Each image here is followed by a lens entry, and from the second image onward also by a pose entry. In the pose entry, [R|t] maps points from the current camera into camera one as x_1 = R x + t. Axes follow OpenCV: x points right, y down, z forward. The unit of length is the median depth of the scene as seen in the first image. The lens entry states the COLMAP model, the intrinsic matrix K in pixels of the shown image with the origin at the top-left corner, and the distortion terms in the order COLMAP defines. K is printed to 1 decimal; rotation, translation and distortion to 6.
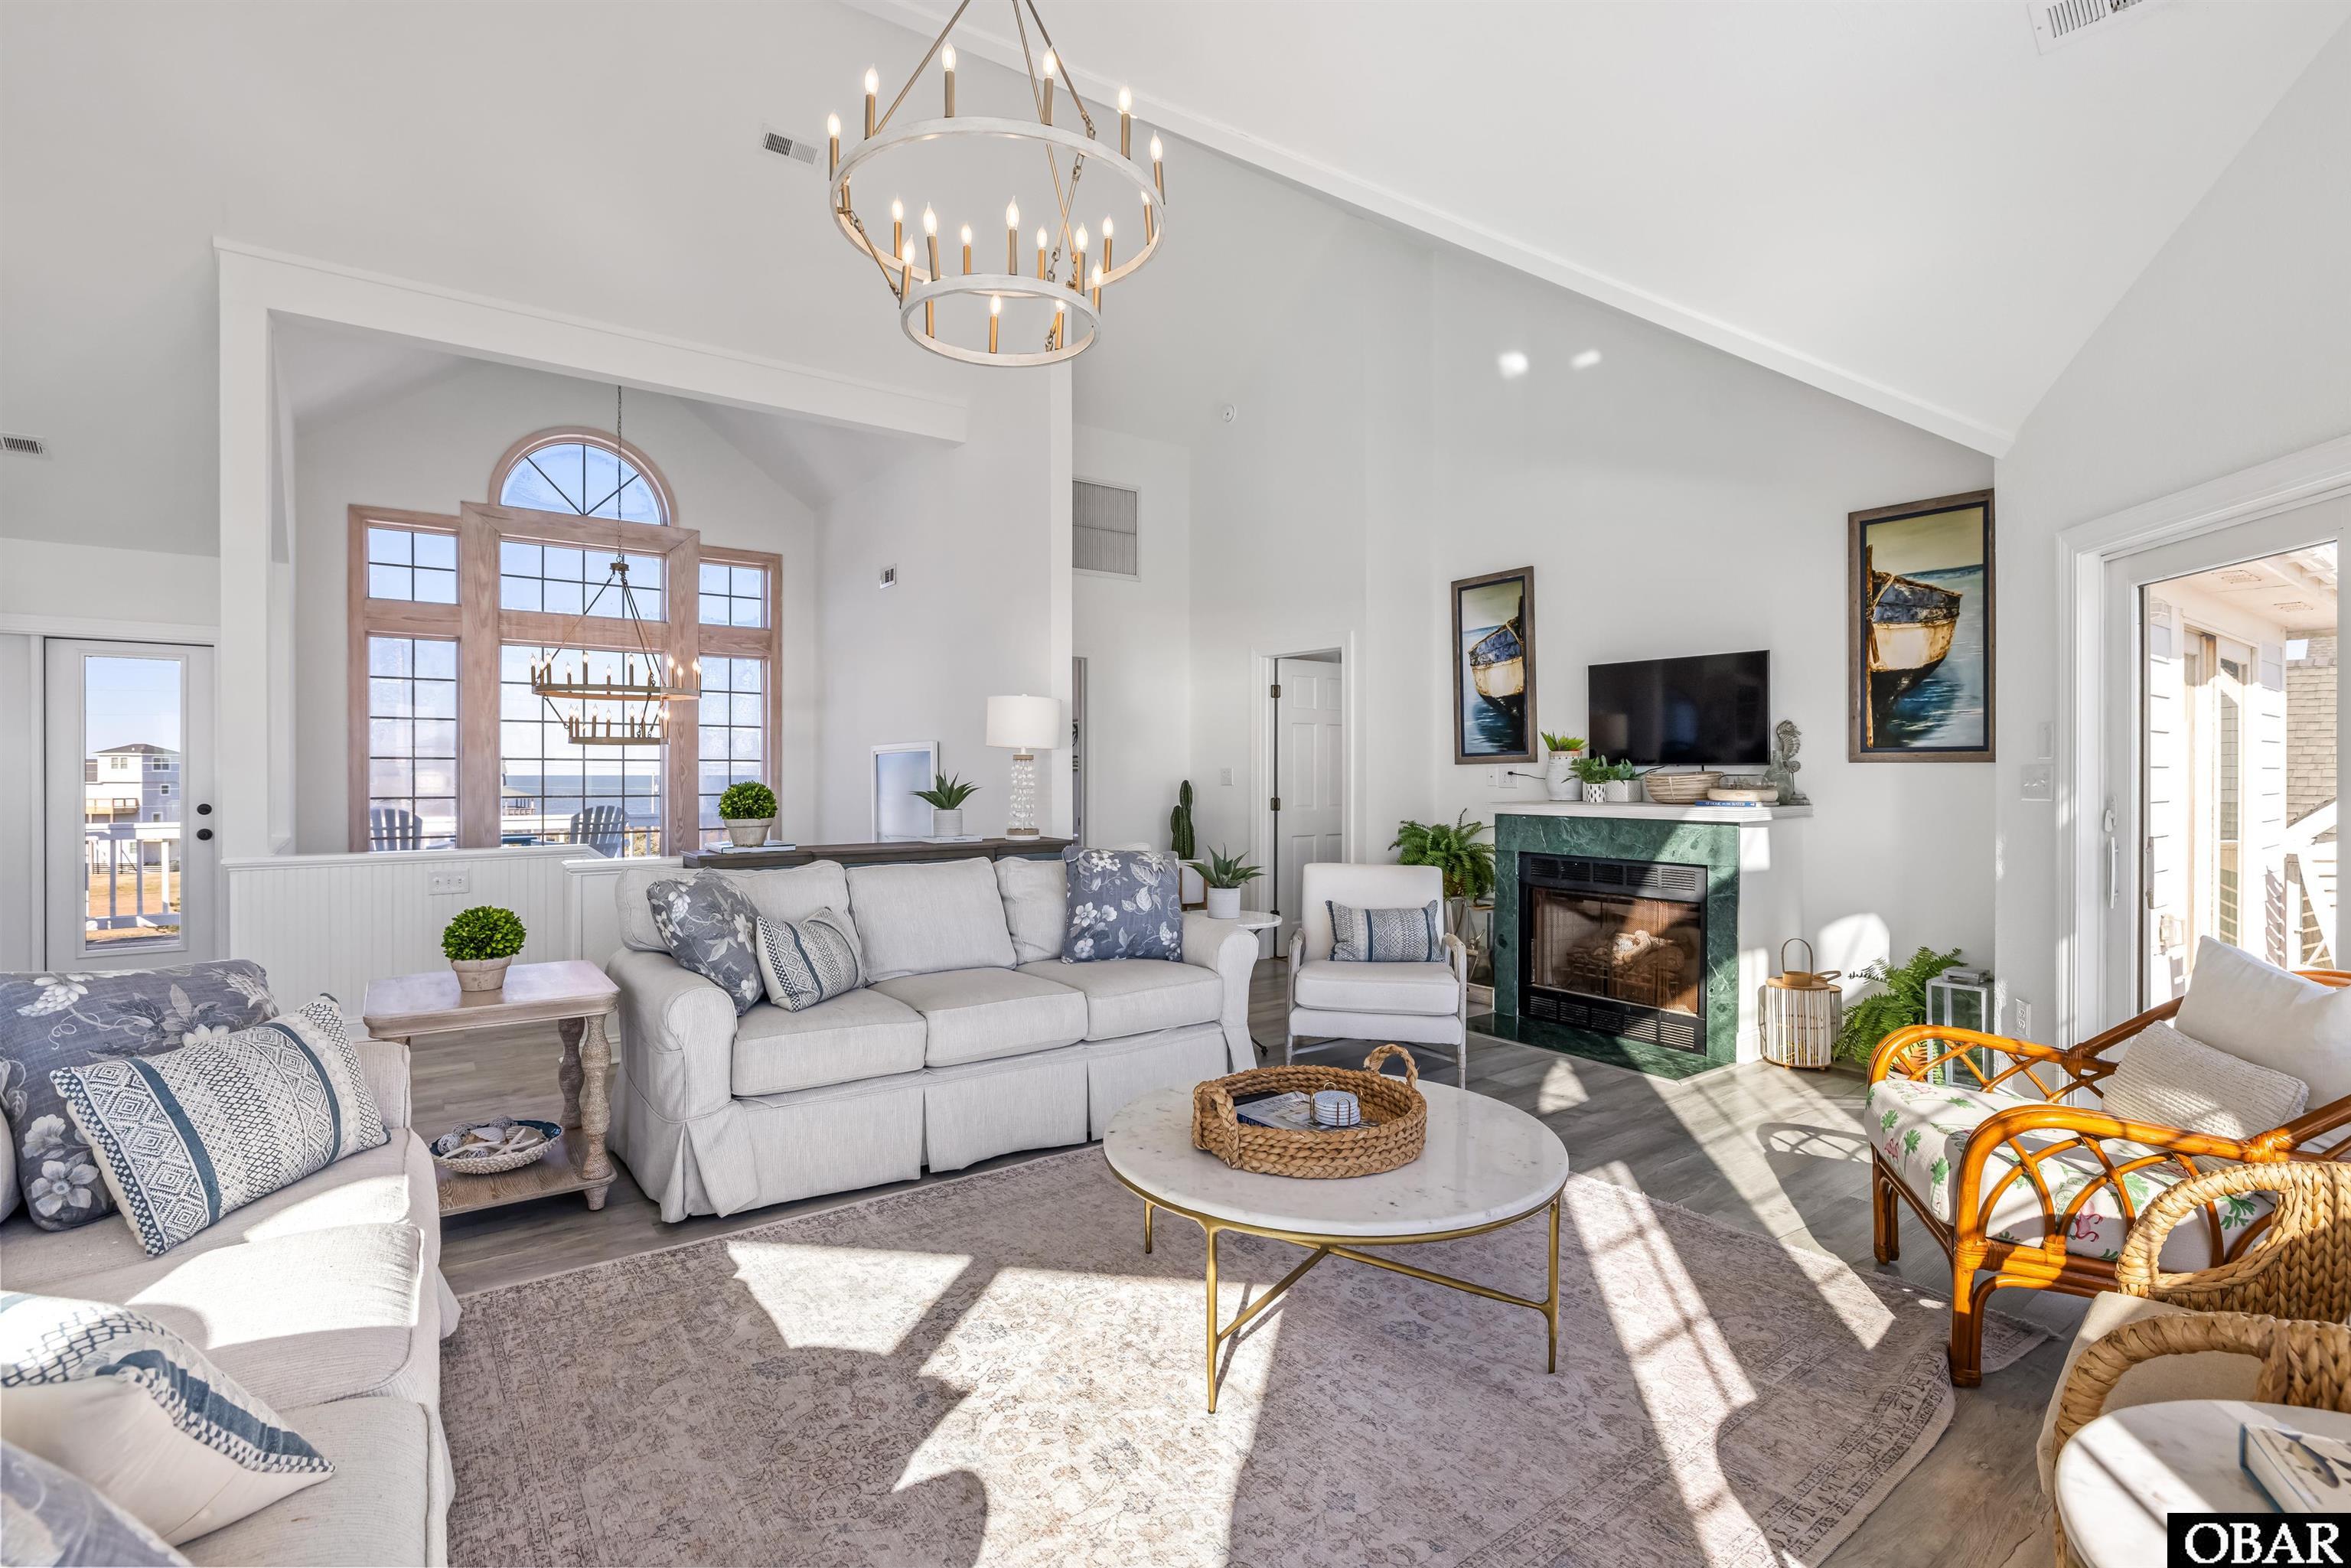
lens RADIAL K [[1097.3, 0, 1185.9], [0, 1097.3, 774.1], [0, 0, 1]] dist [-0.003779, -0.000221]
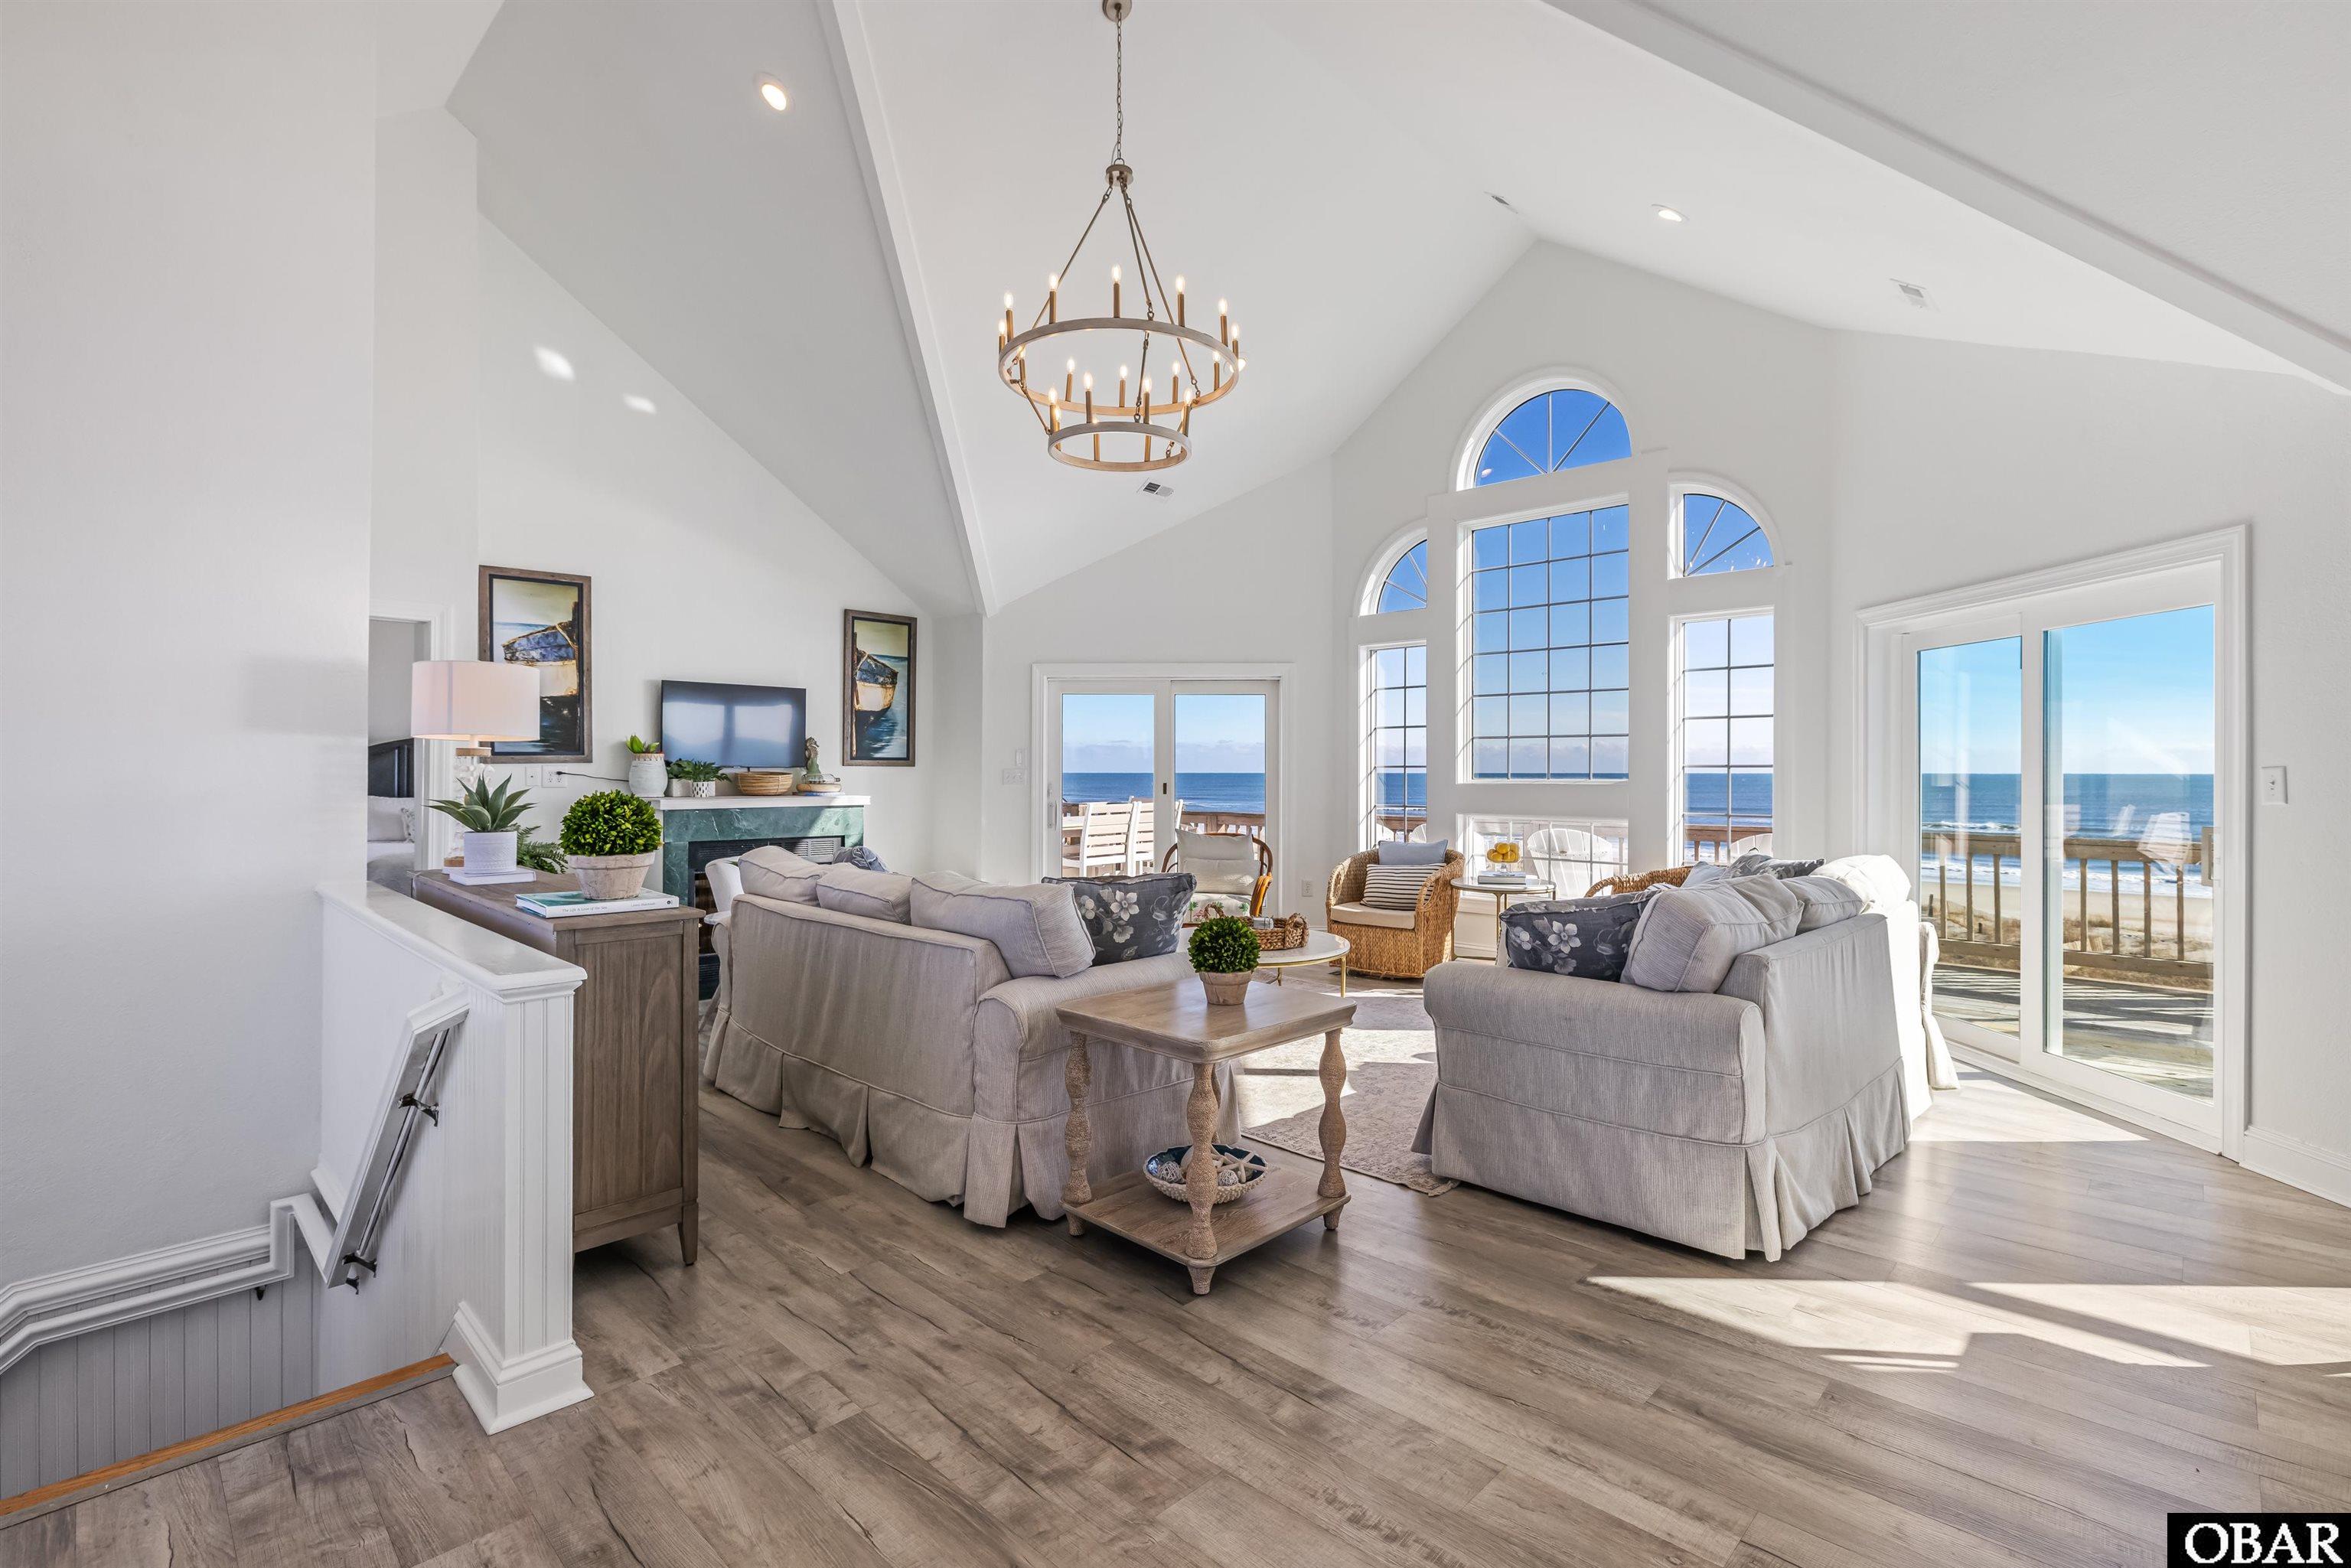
lens RADIAL K [[1058.4, 0, 1197.1], [0, 1058.4, 769.7], [0, 0, 1]] dist [-0.003851, -0.000188]
pose [[-0.168547, -0.002085, 0.985691, -0.871607], [-0.002257, 0.999996, 0.001729, -0.007689], [-0.985691, -0.001933, -0.168551, 0.661922]]
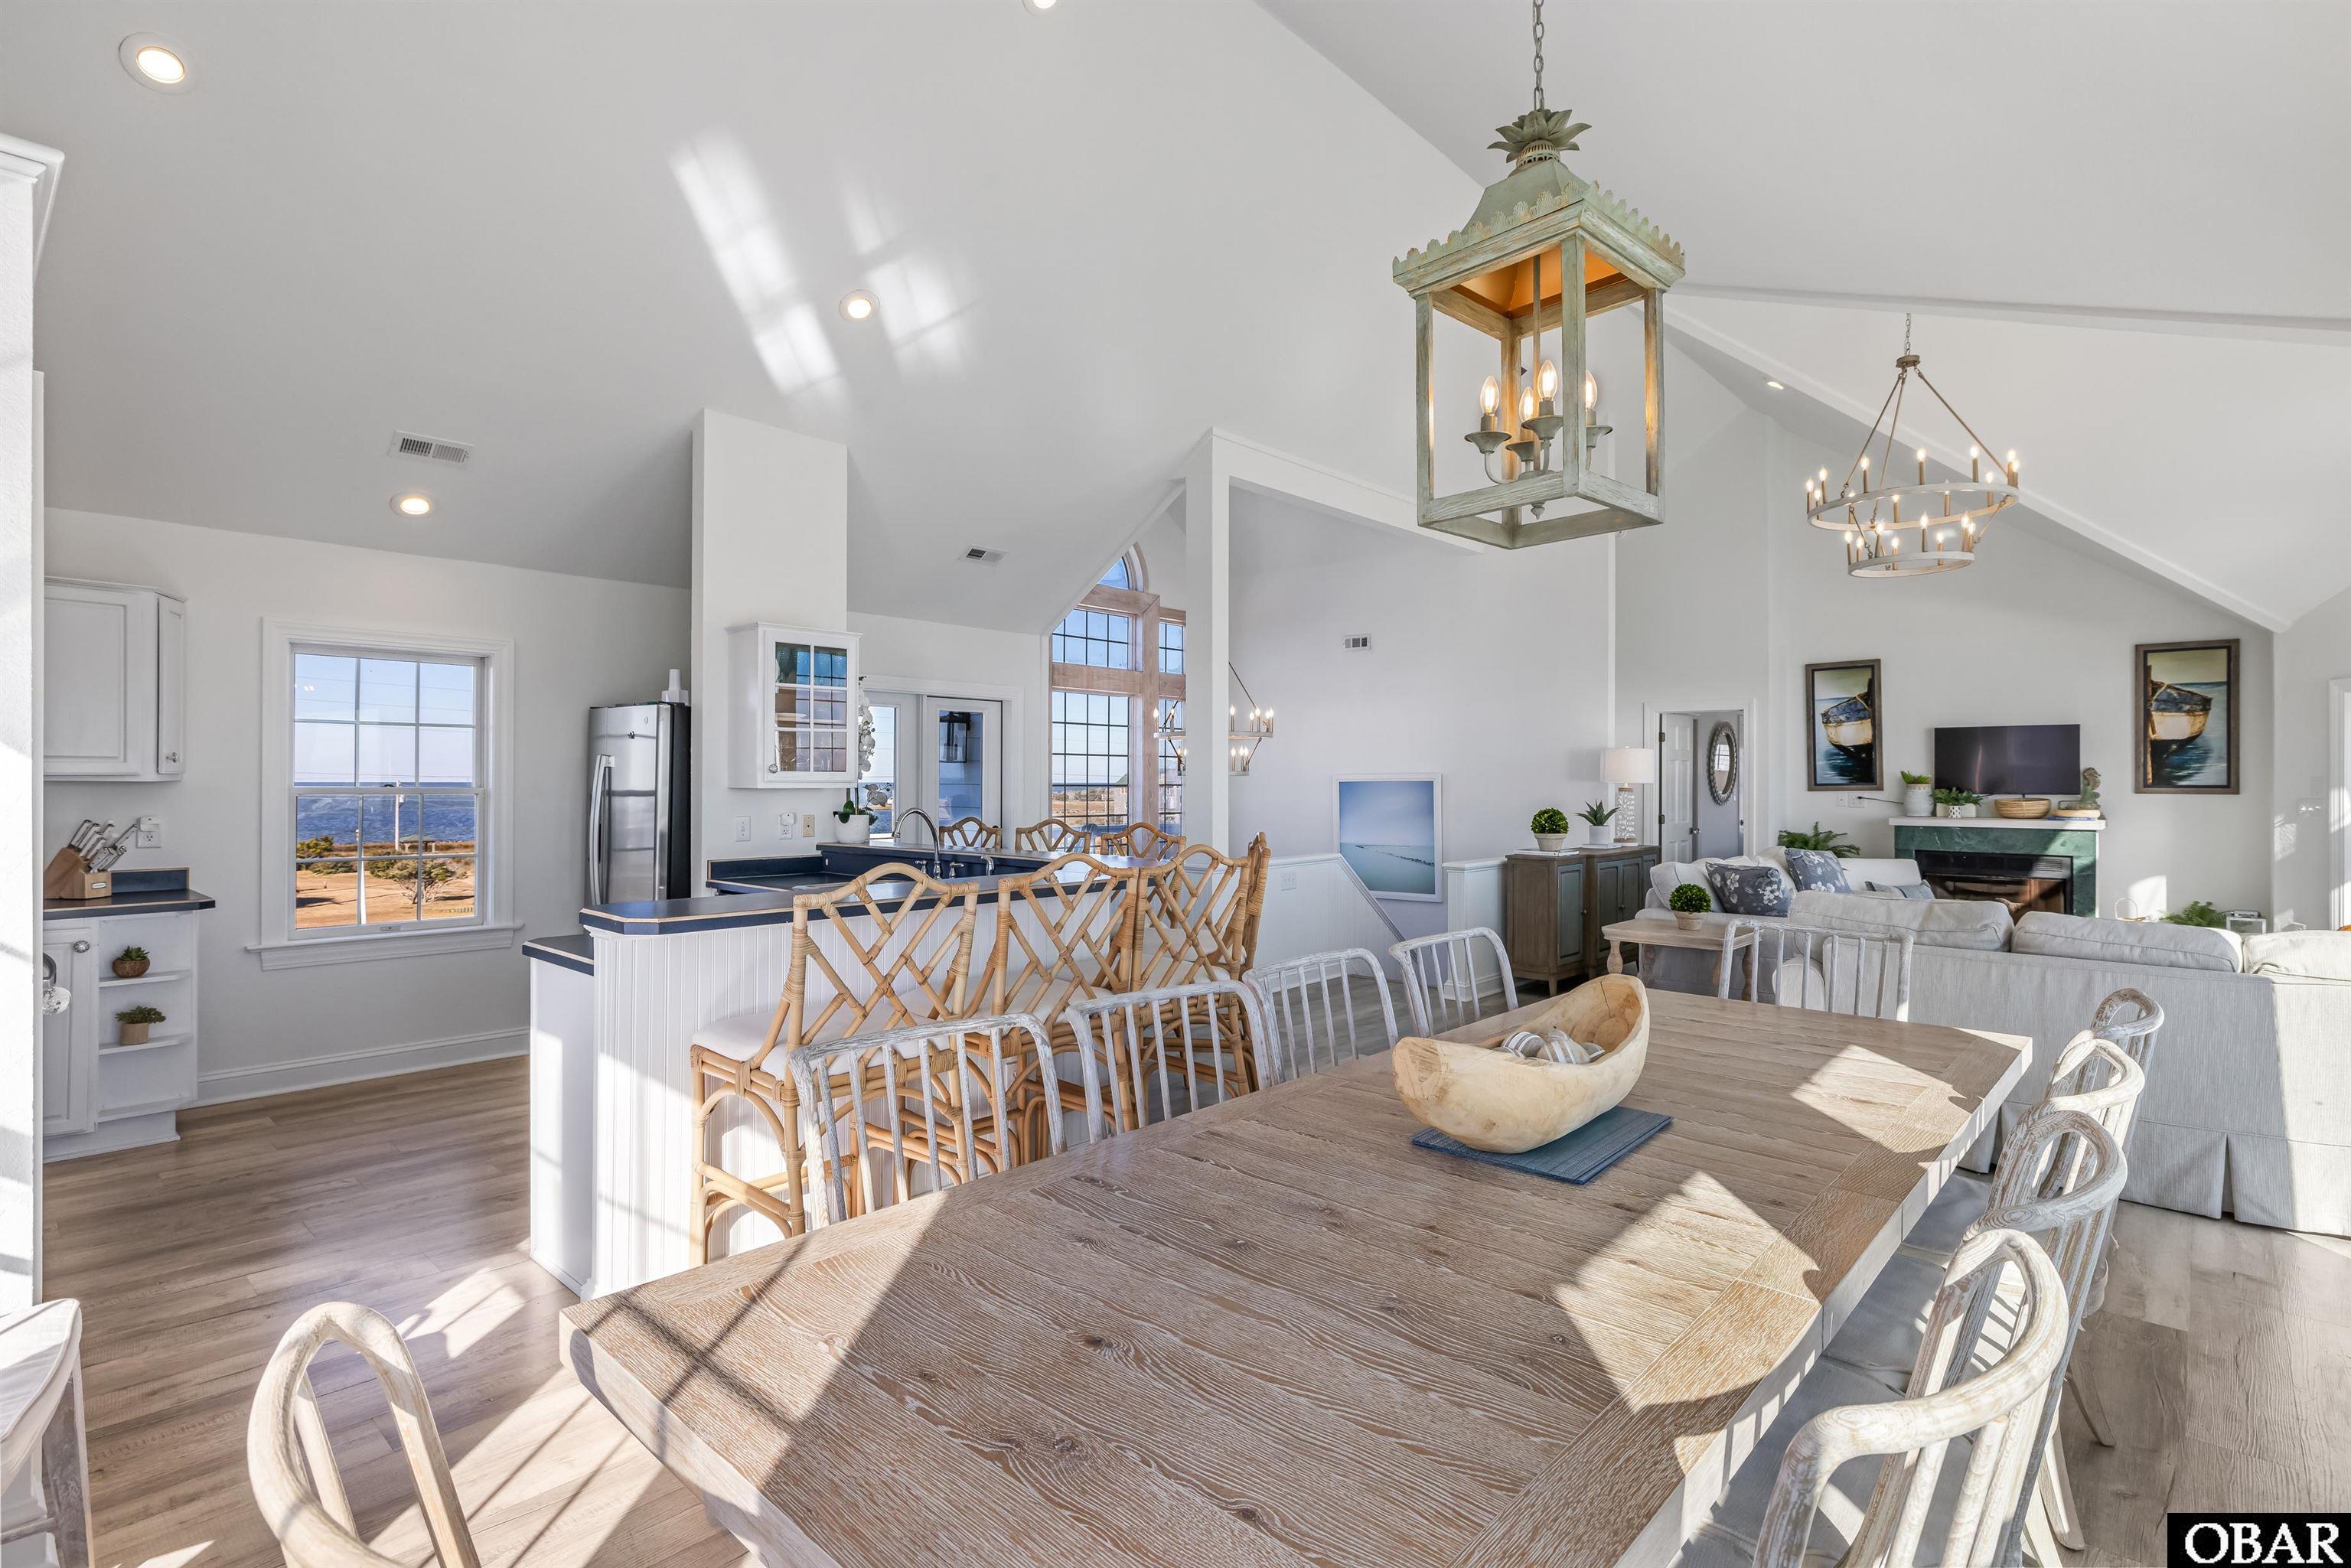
lens RADIAL K [[1140.8, 0, 1174.9], [0, 1140.8, 777.6], [0, 0, 1]] dist [-0.002047, -0.001147]
pose [[0.979602, 0.000016, 0.200945, -1.037907], [0.000660, 0.999994, -0.003300, -0.026355], [-0.200944, 0.003365, 0.979597, -0.359795]]
